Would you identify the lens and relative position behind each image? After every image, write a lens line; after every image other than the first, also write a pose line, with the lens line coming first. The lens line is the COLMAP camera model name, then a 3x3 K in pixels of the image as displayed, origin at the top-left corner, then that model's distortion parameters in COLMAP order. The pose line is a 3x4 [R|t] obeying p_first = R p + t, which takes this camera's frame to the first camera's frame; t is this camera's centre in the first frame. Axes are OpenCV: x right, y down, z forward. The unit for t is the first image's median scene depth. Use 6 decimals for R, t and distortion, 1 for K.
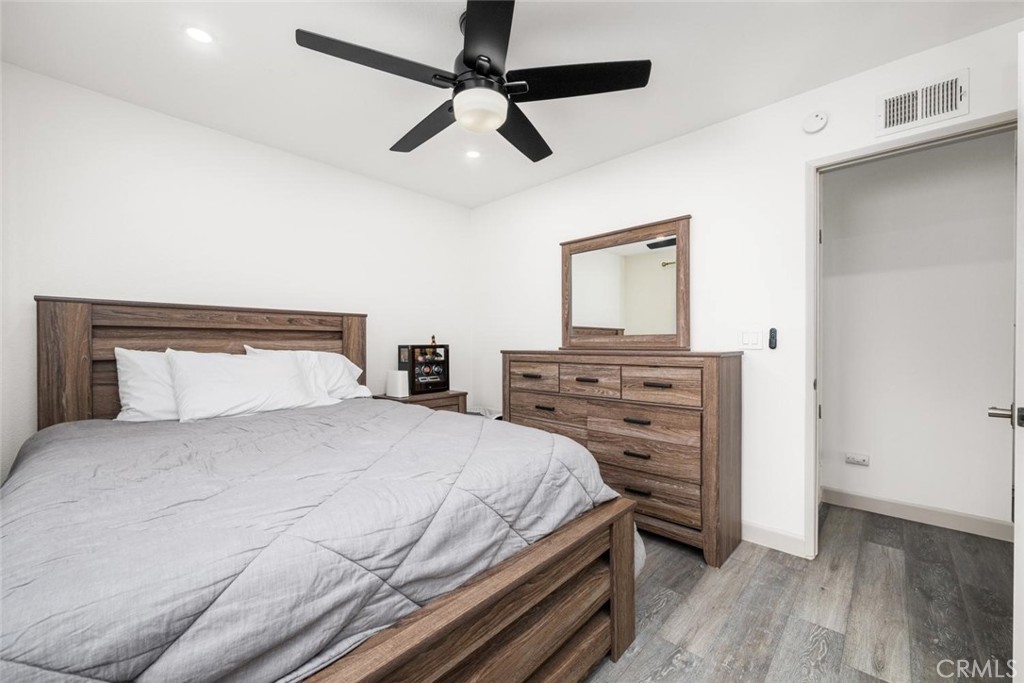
lens RADIAL K [[406.8, 0, 513.2], [0, 406.8, 344.1], [0, 0, 1]] dist [-0.000179, -0.000009]
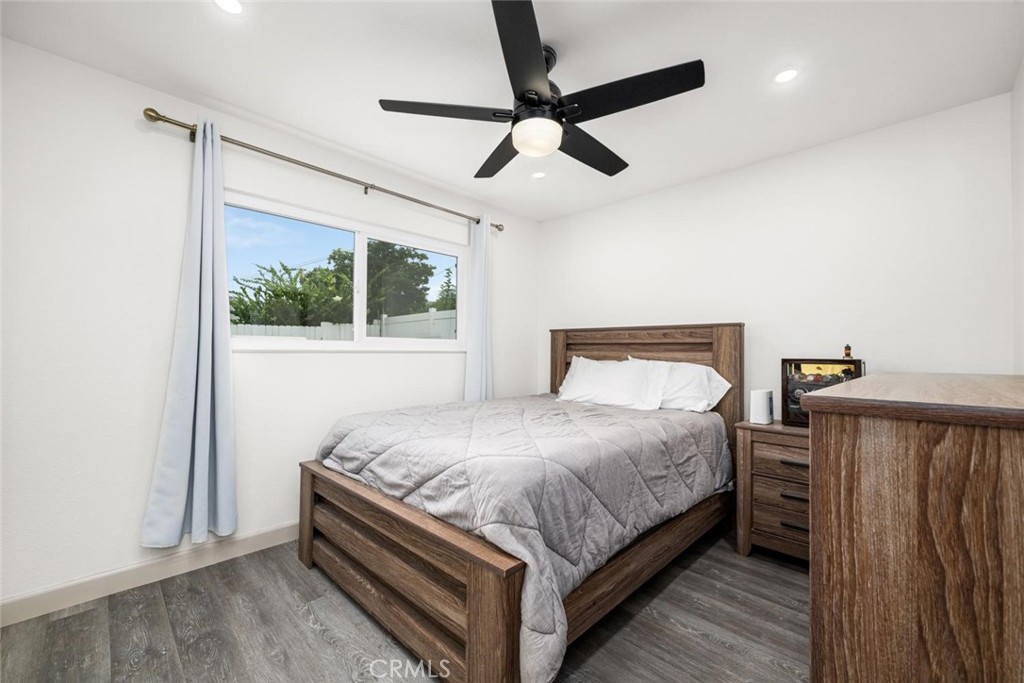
lens RADIAL K [[415.2, 0, 515.8], [0, 415.2, 338.6], [0, 0, 1]] dist [0.000167, 0.000066]
pose [[-0.028447, -0.028993, -0.999175, 0.662745], [-0.010956, 0.999528, -0.028691, -0.009036], [0.999535, 0.010131, -0.028752, 0.642797]]
